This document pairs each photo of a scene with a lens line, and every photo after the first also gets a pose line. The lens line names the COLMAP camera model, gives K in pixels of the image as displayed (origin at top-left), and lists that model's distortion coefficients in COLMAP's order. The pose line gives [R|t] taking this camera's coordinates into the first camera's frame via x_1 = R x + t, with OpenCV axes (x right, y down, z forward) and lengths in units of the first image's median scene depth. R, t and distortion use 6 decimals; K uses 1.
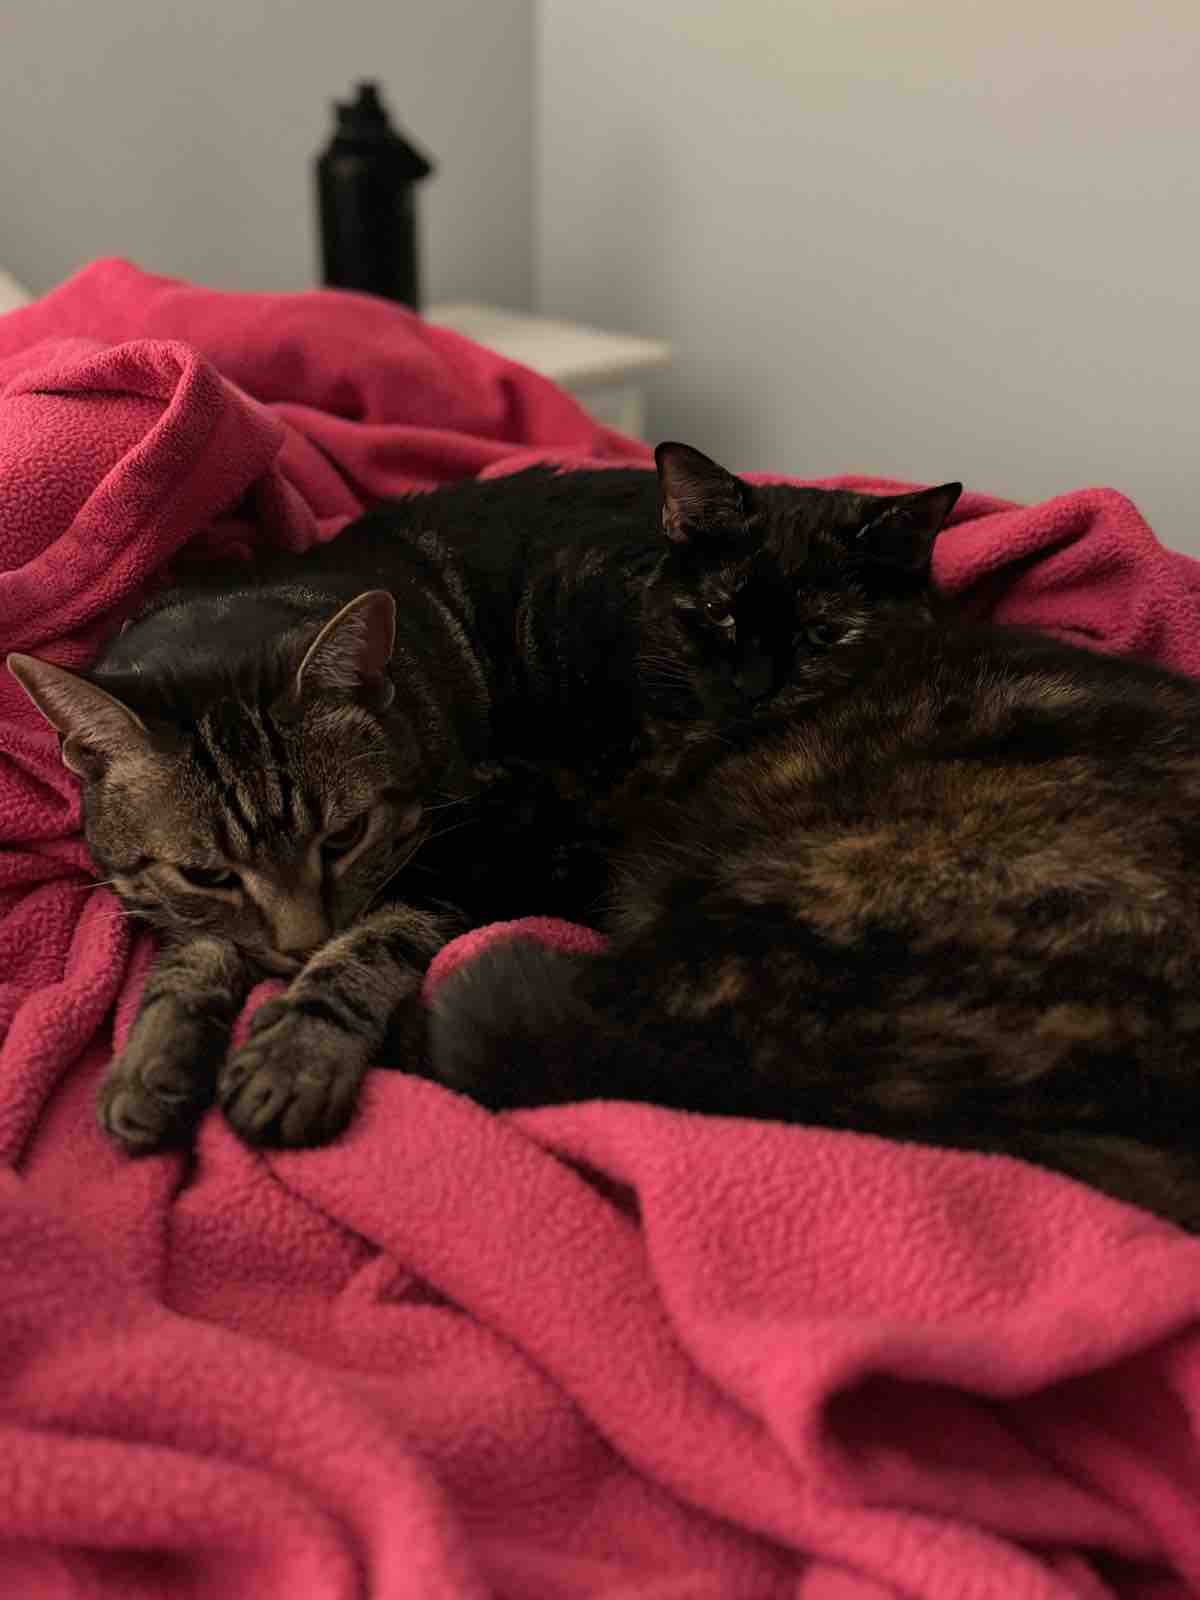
lens RADIAL K [[1574.8, 0, 600.0], [0, 1574.8, 800.0], [0, 0, 1]] dist [0.079001, 0.004949]
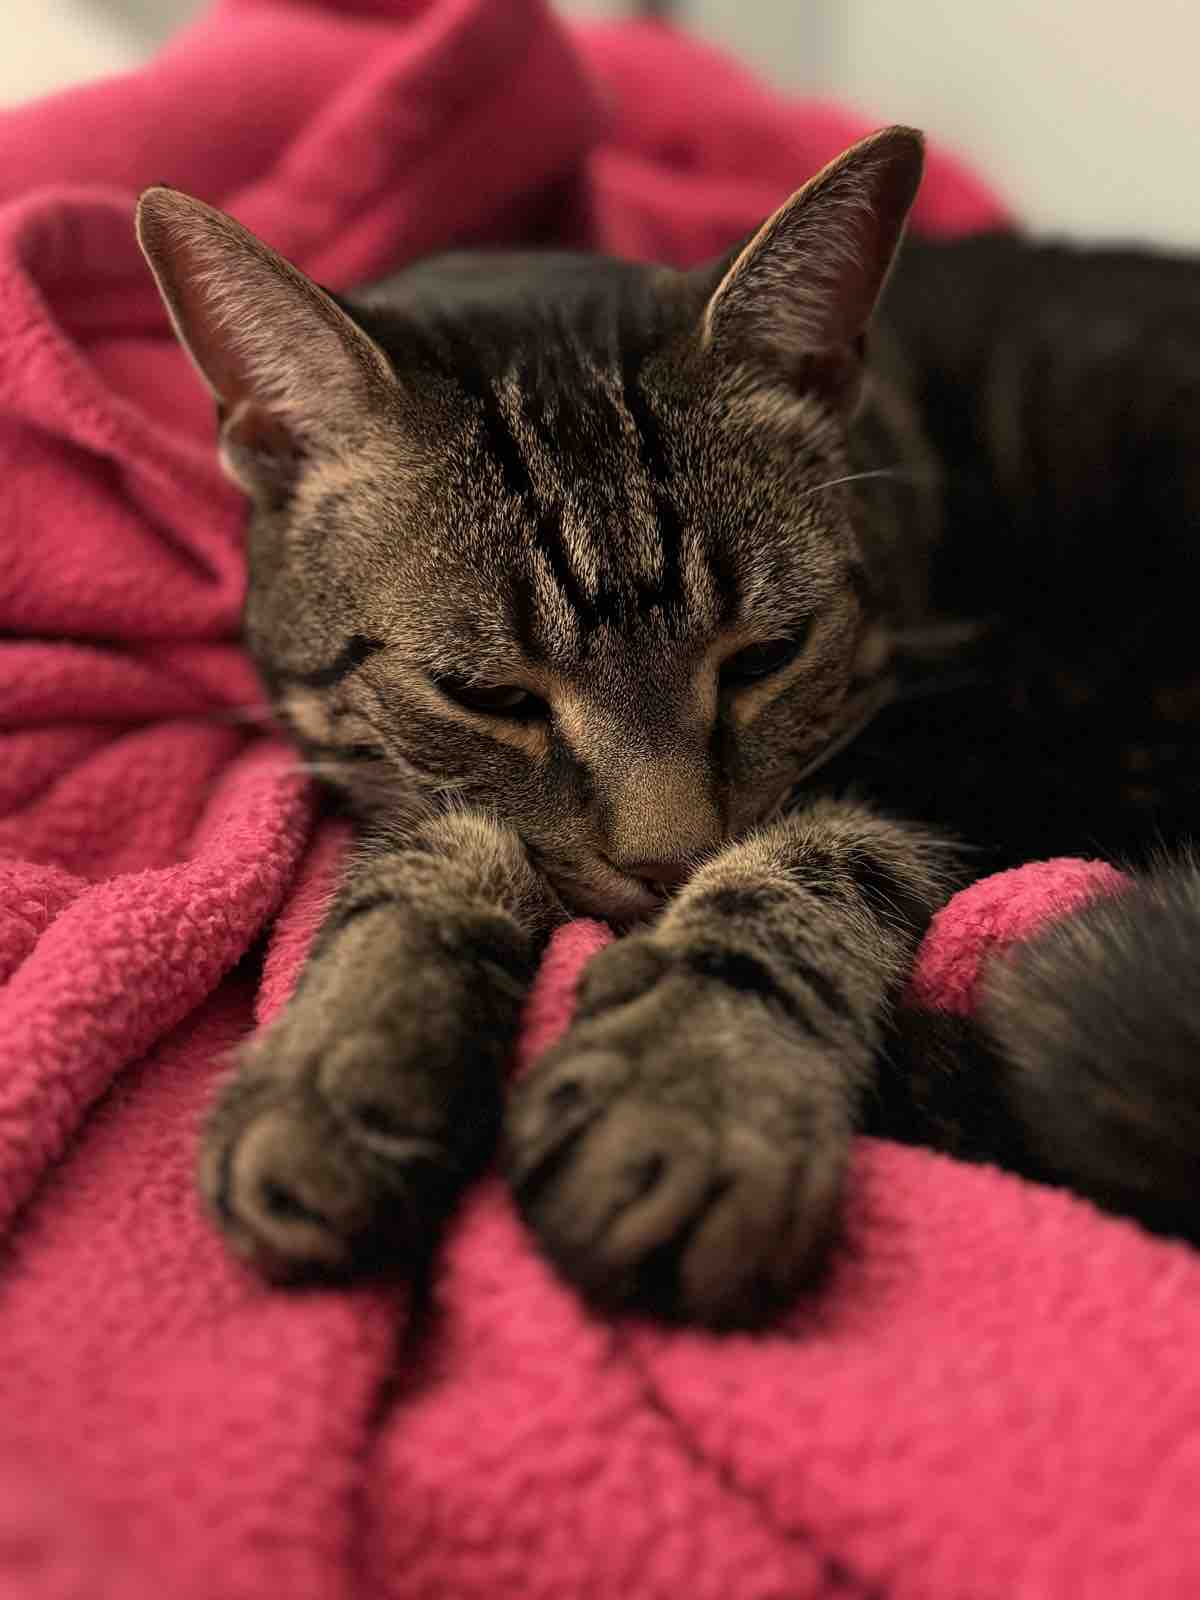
lens RADIAL K [[1604.4, 0, 600.0], [0, 1604.4, 800.0], [0, 0, 1]] dist [0.171216, -0.592450]
pose [[0.989796, 0.102586, -0.098892, -0.170877], [-0.107496, 0.993157, -0.045656, 0.106013], [0.093531, 0.055821, 0.994050, 0.550845]]
